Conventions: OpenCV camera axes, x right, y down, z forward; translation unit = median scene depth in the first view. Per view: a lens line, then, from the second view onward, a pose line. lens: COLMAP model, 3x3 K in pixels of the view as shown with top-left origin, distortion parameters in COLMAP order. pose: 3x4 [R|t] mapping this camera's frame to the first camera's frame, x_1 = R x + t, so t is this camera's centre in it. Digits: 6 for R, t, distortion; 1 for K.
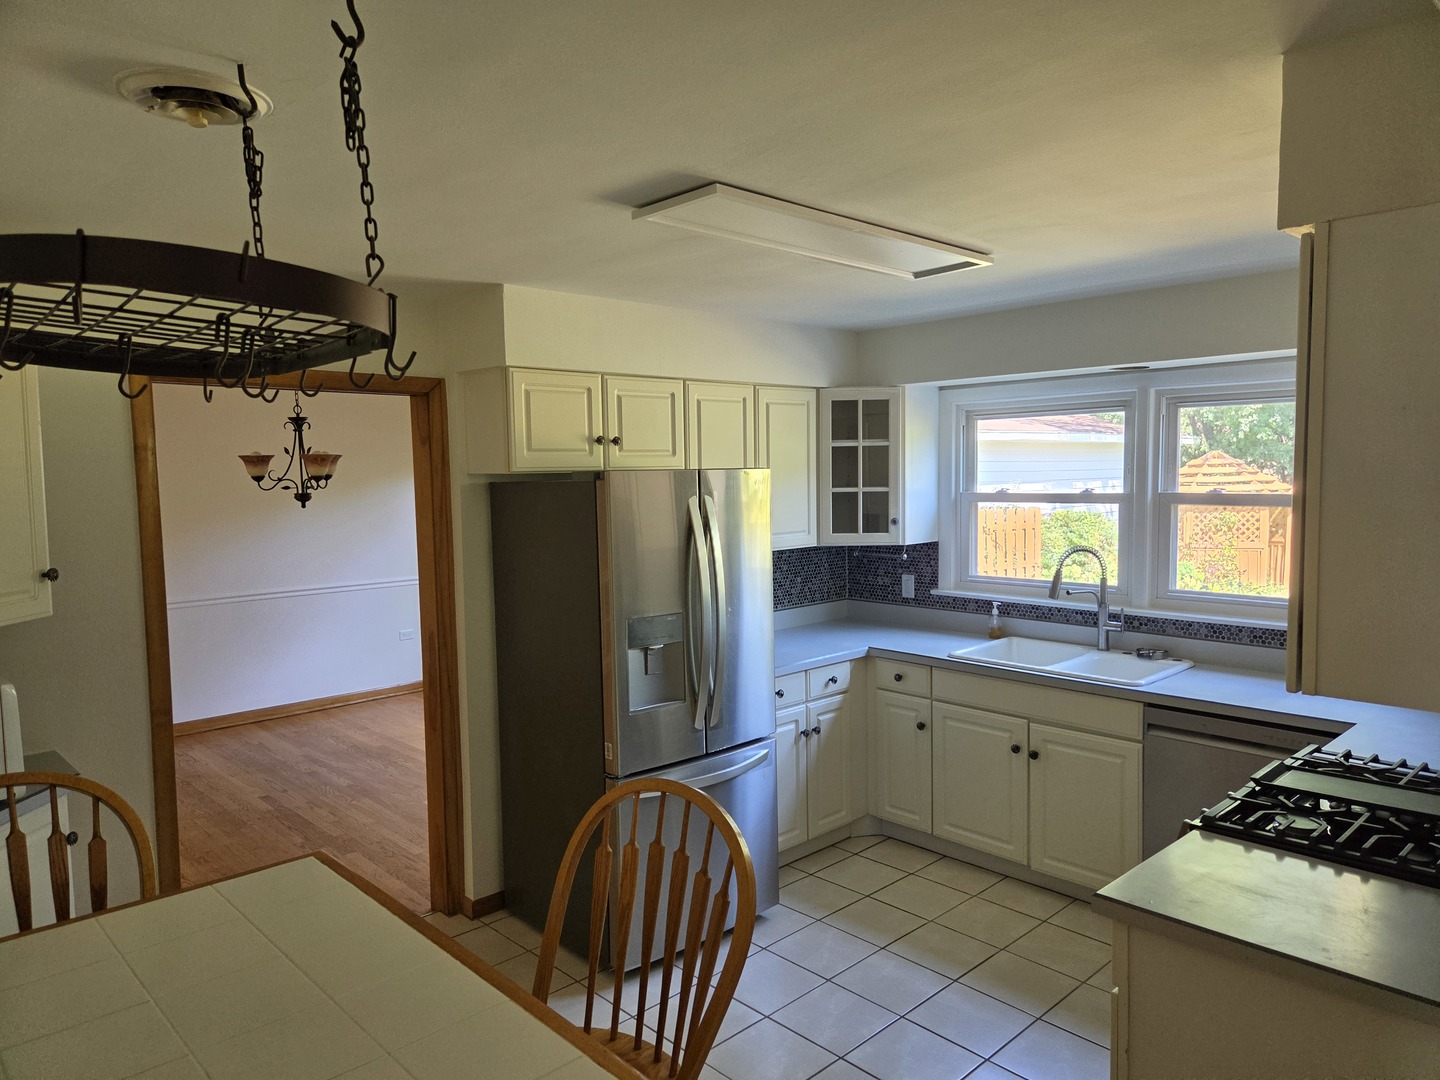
lens RADIAL K [[974.0, 0, 721.3], [0, 974.0, 538.3], [0, 0, 1]] dist [0.082654, -0.058918]
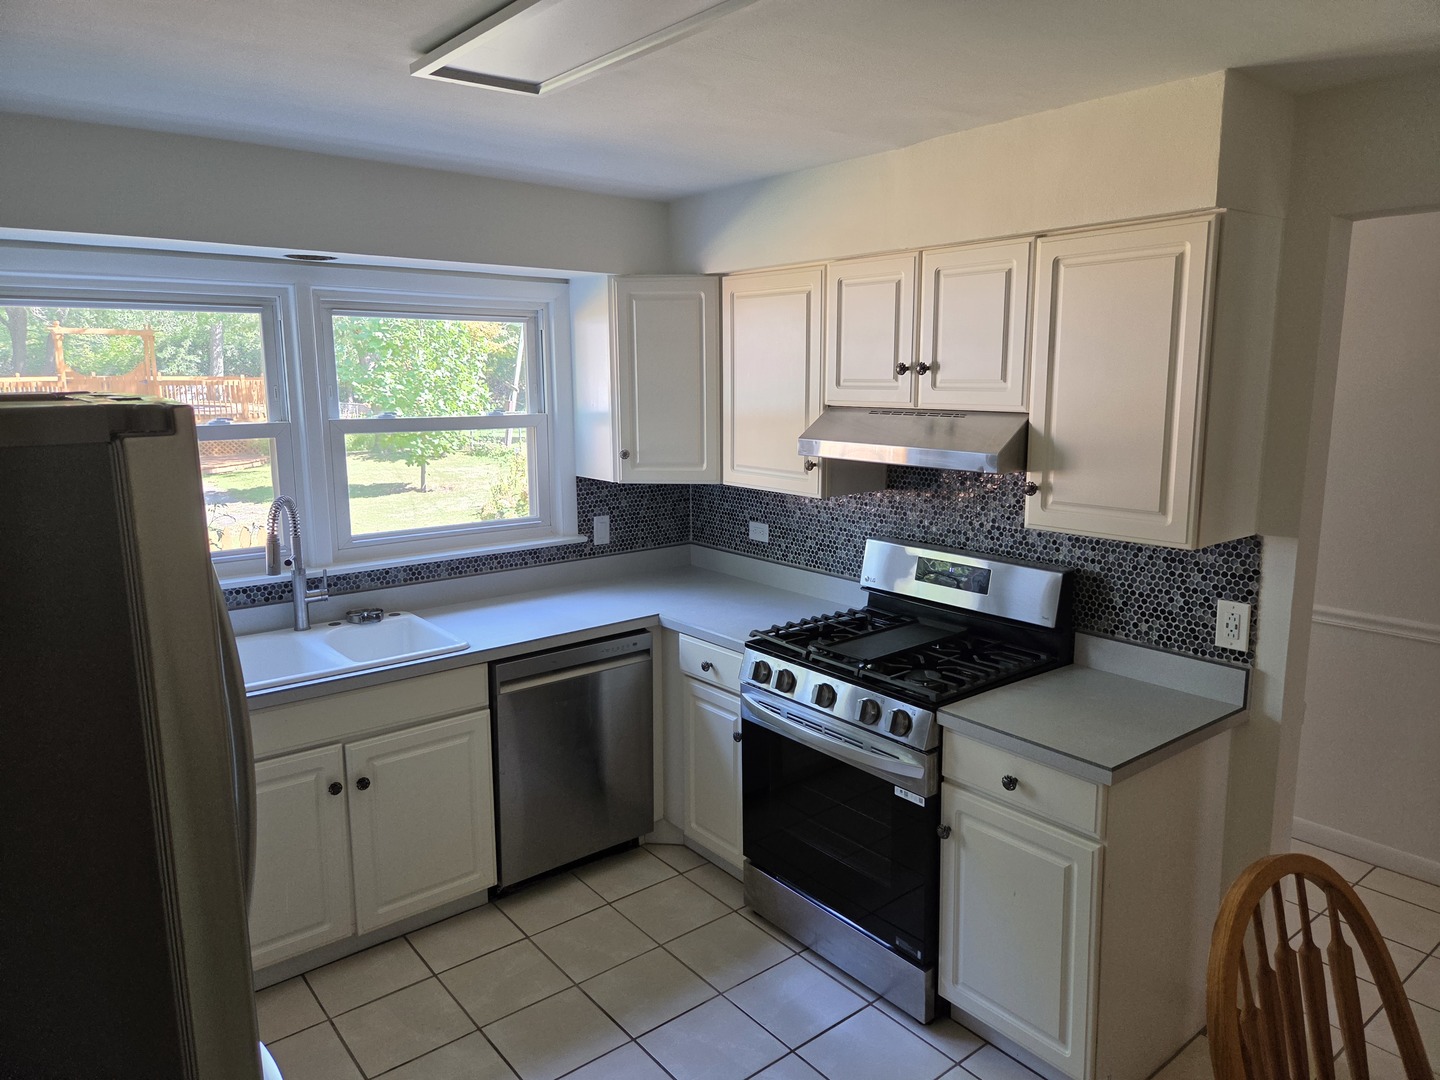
lens RADIAL K [[979.9, 0, 724.0], [0, 979.9, 521.0], [0, 0, 1]] dist [0.002996, -0.058636]
pose [[0.078398, -0.132928, 0.988020, -0.340271], [0.082248, 0.988554, 0.126474, -0.040346], [-0.993524, 0.071348, 0.088434, 0.638482]]
